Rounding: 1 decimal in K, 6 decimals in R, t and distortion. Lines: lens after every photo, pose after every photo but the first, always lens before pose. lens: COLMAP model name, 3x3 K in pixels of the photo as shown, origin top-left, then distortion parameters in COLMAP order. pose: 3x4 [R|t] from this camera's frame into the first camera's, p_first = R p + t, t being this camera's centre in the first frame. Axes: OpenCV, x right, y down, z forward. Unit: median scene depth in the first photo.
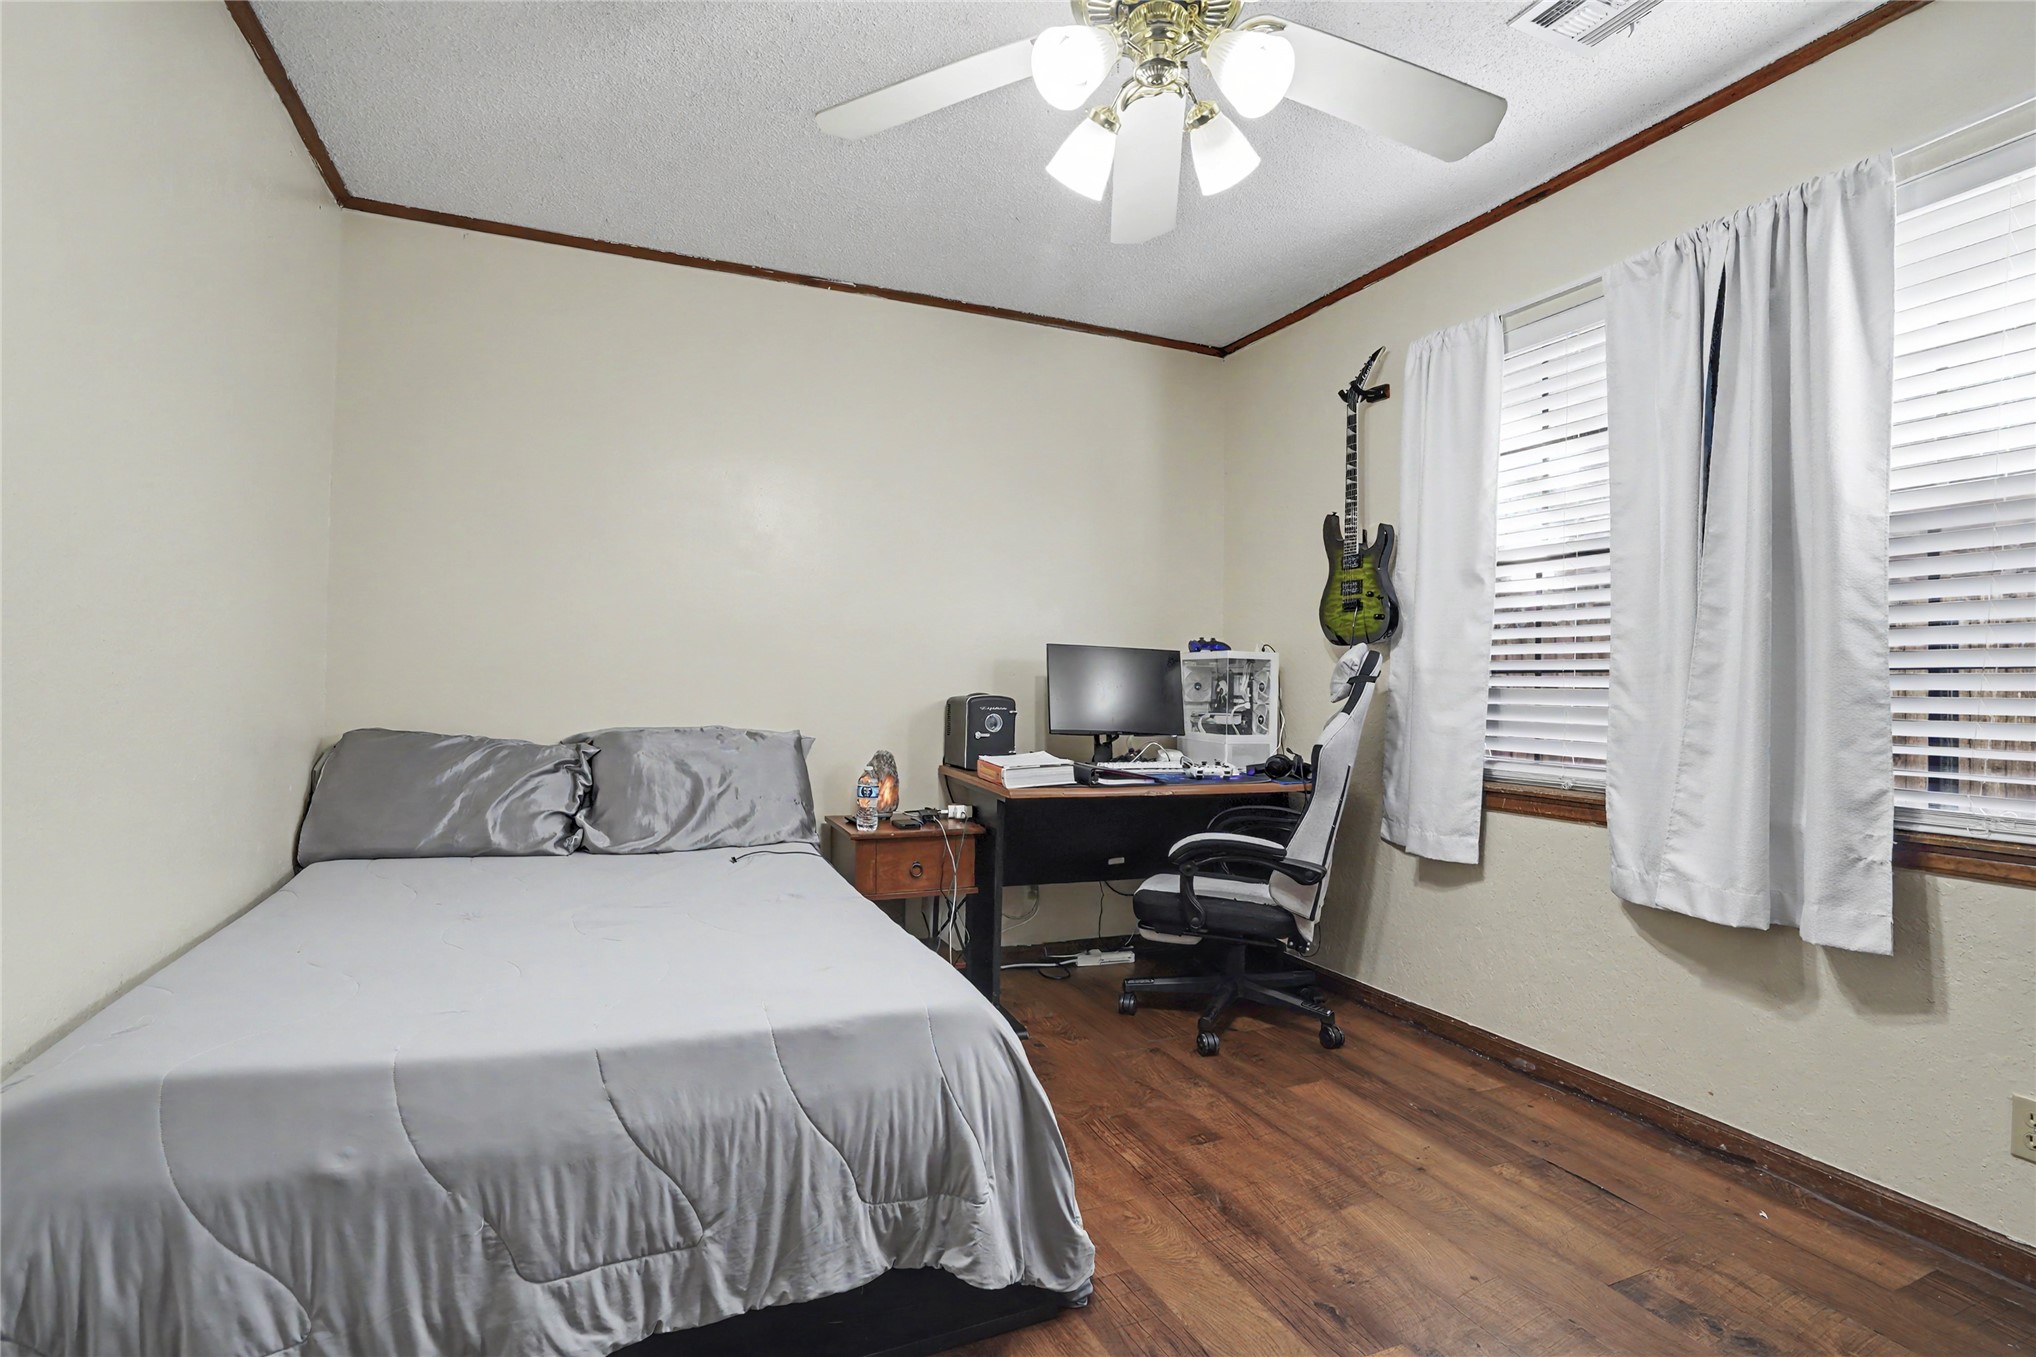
lens RADIAL K [[973.5, 0, 1009.2], [0, 973.5, 684.2], [0, 0, 1]] dist [-0.067294, 0.027219]
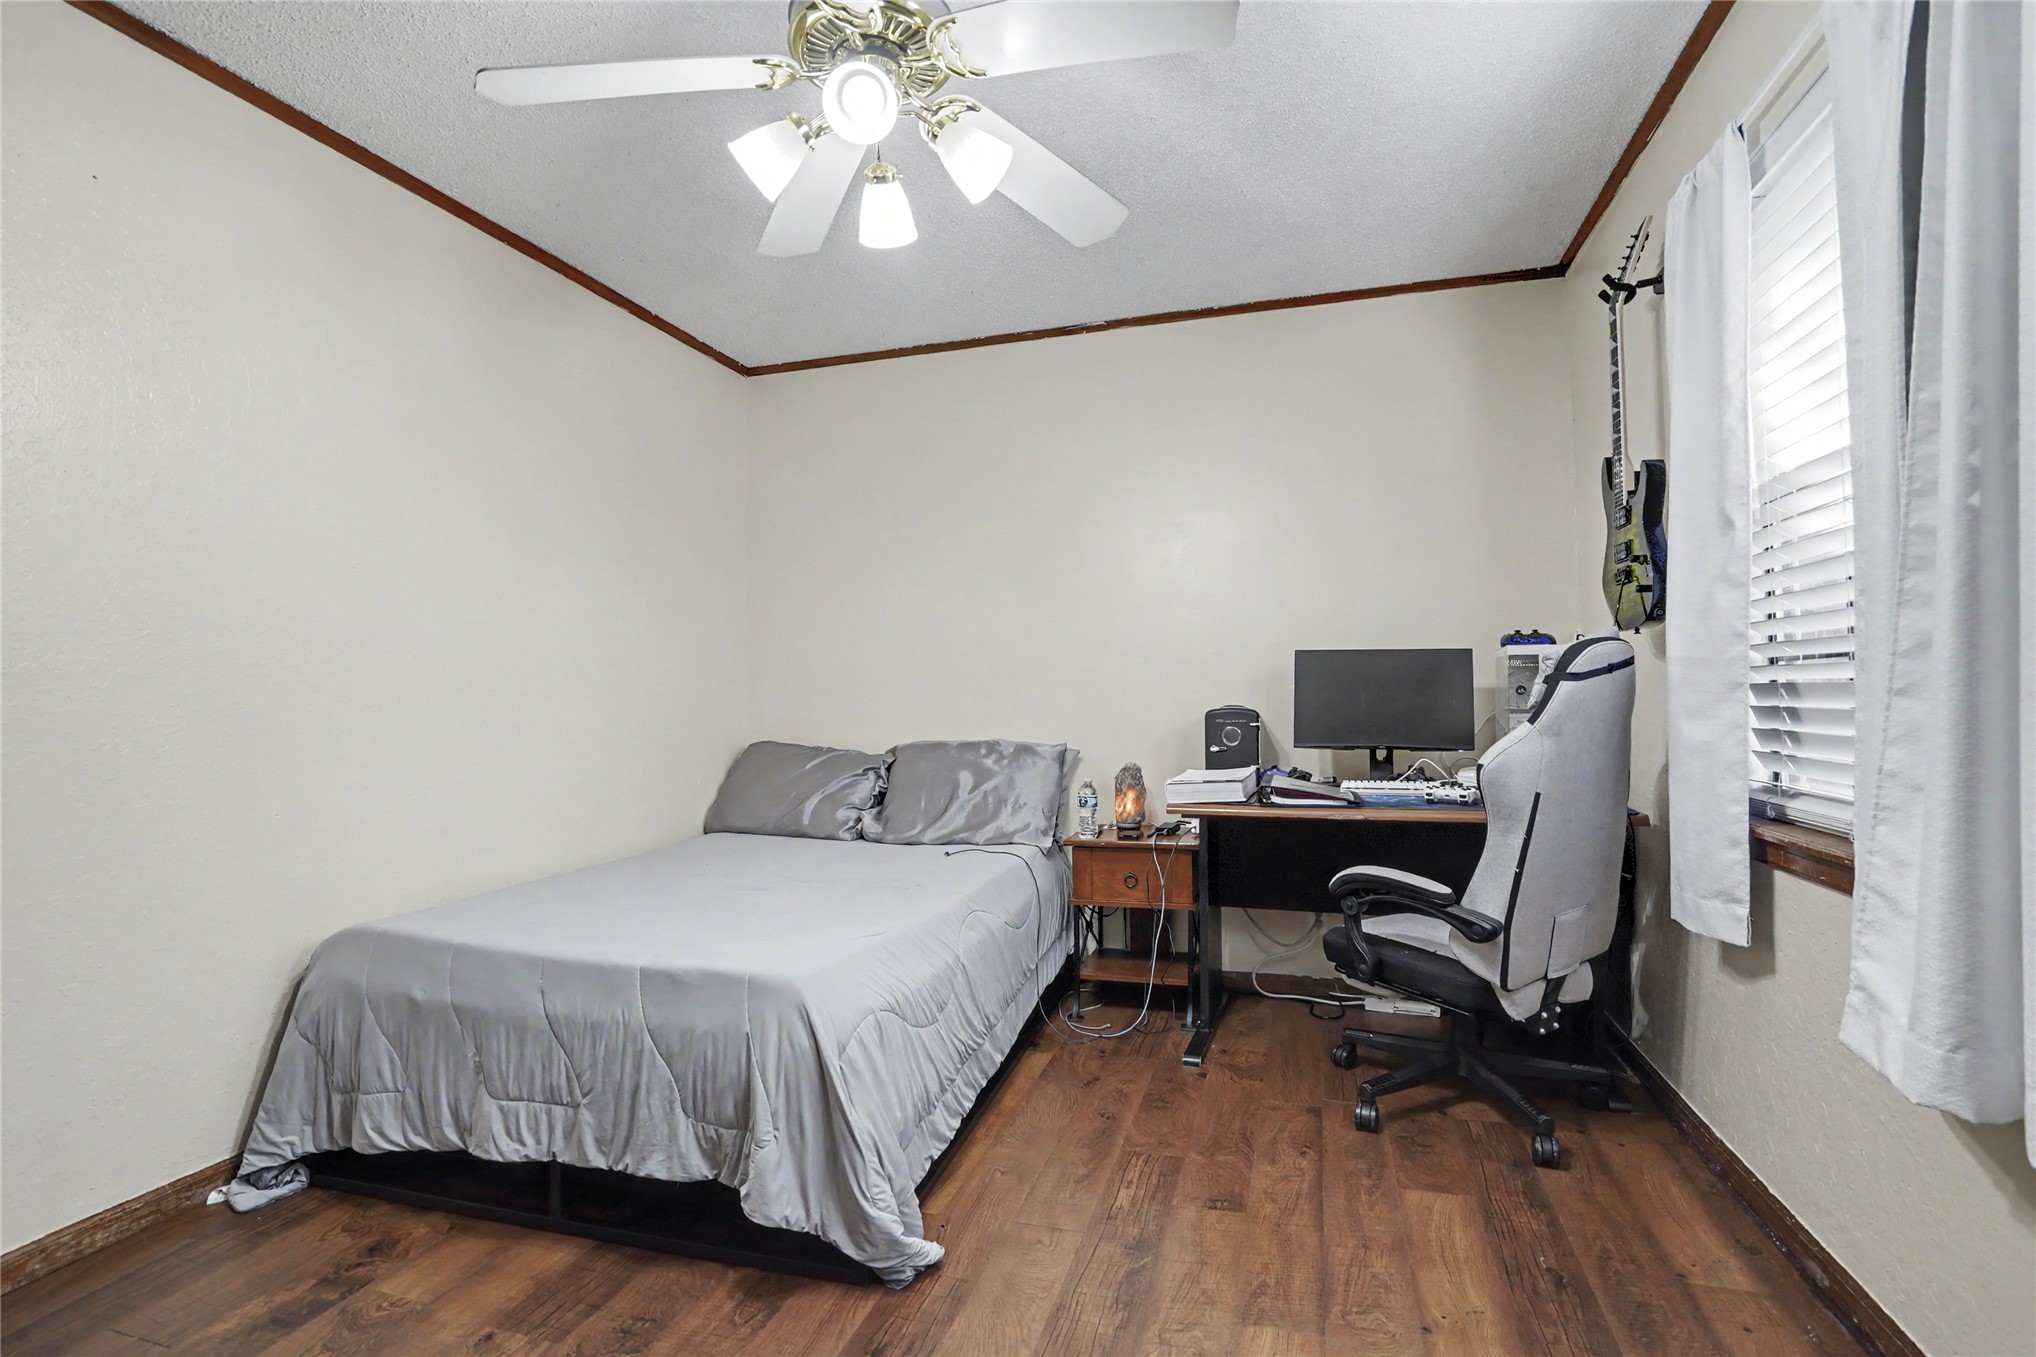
lens RADIAL K [[958.7, 0, 1018.9], [0, 958.7, 672.7], [0, 0, 1]] dist [-0.065787, 0.026430]
pose [[0.758903, -0.043664, -0.649738, 0.564048], [0.027504, 0.999008, -0.035011, 0.006057], [0.650622, 0.008700, 0.759352, 0.186116]]
